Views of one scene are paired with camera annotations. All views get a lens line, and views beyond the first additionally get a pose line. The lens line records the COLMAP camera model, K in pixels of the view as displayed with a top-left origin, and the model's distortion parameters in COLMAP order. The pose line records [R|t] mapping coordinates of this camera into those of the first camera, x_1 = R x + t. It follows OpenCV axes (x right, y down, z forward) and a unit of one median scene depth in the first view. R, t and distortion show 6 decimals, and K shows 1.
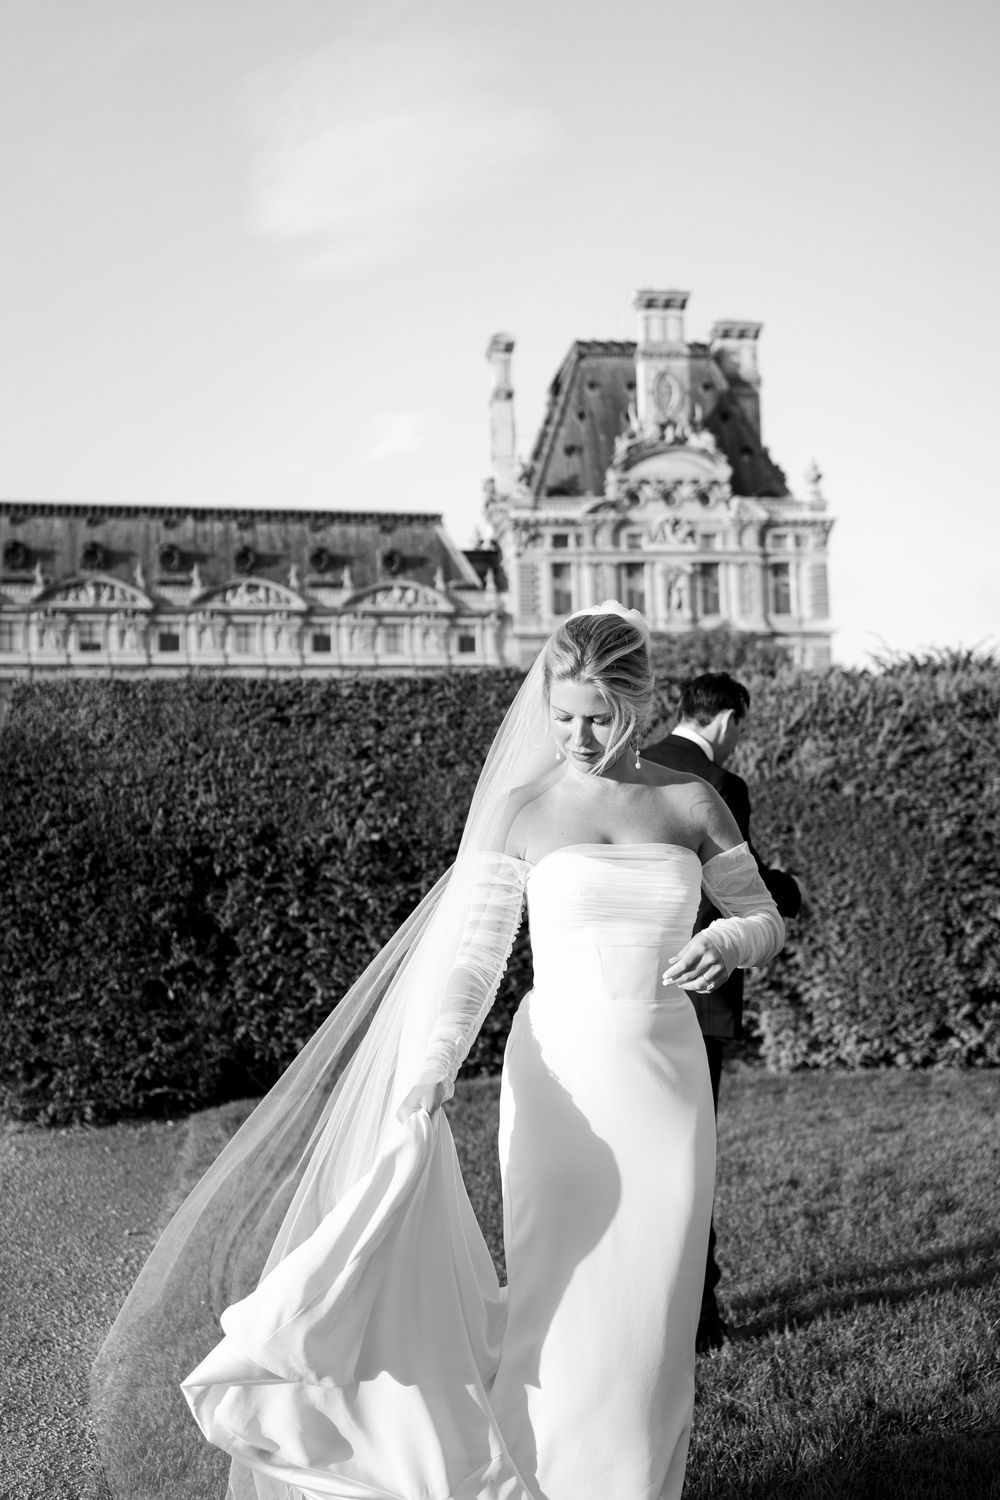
lens RADIAL K [[1590.3, 0, 500.1], [0, 1590.3, 728.9], [0, 0, 1]] dist [-0.010071, 0.002389]
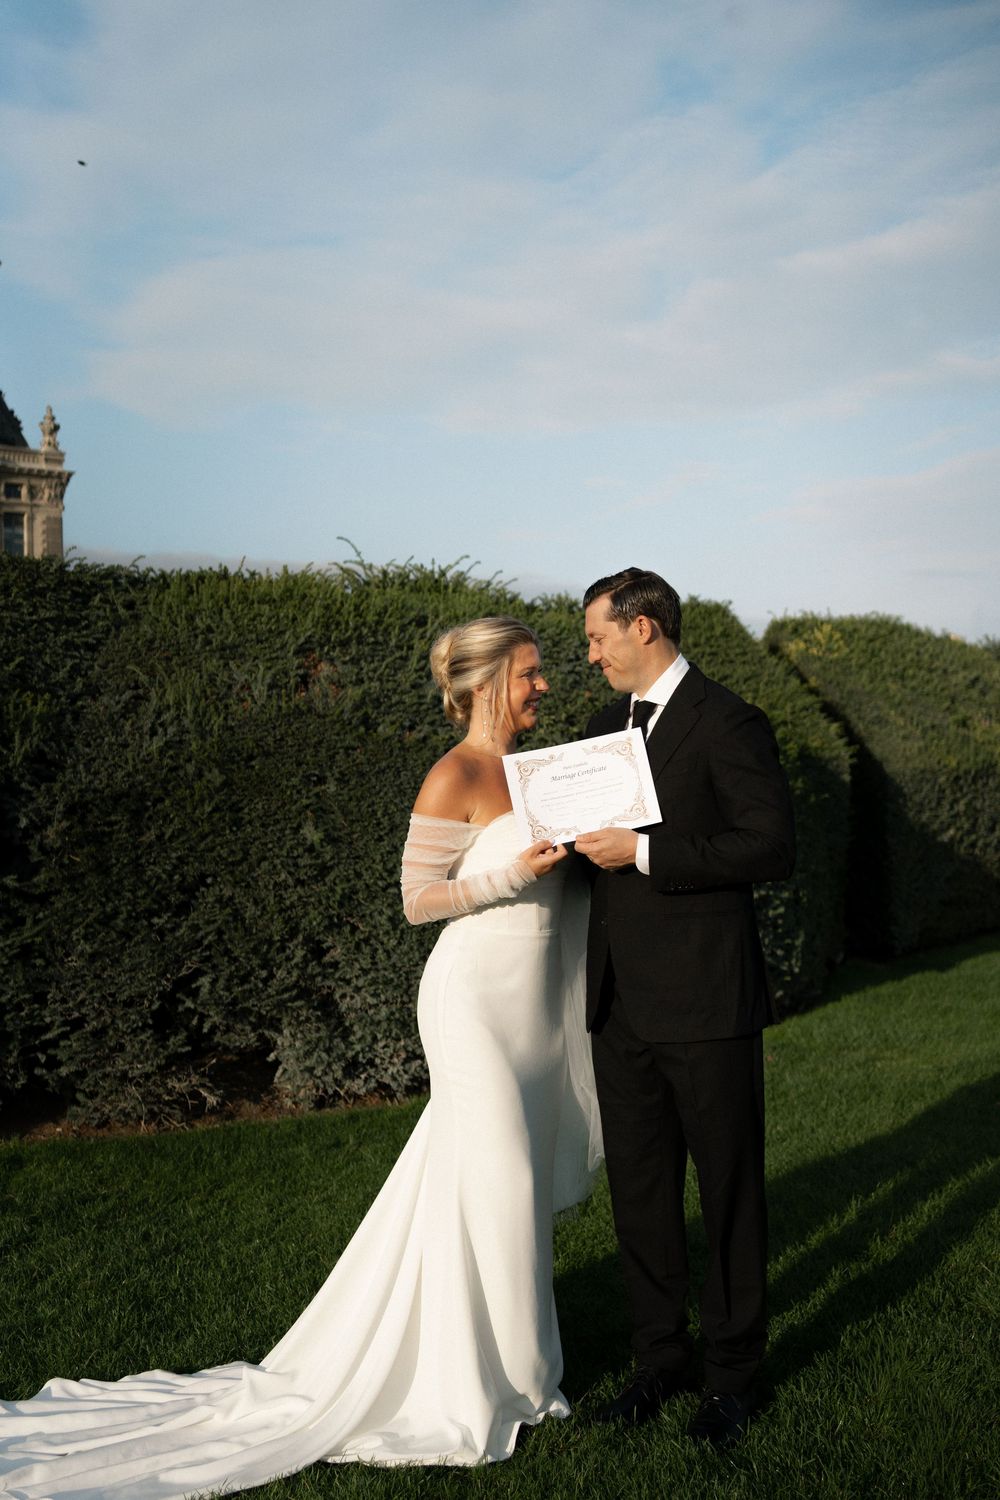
lens RADIAL K [[1567.4, 0, 500.0], [0, 1567.4, 750.0], [0, 0, 1]] dist [0.009853, 0.007022]
pose [[0.885485, 0.014457, 0.464443, -0.078709], [-0.032271, 0.999016, 0.030430, 0.023459], [-0.463546, -0.041933, 0.885080, 0.303123]]
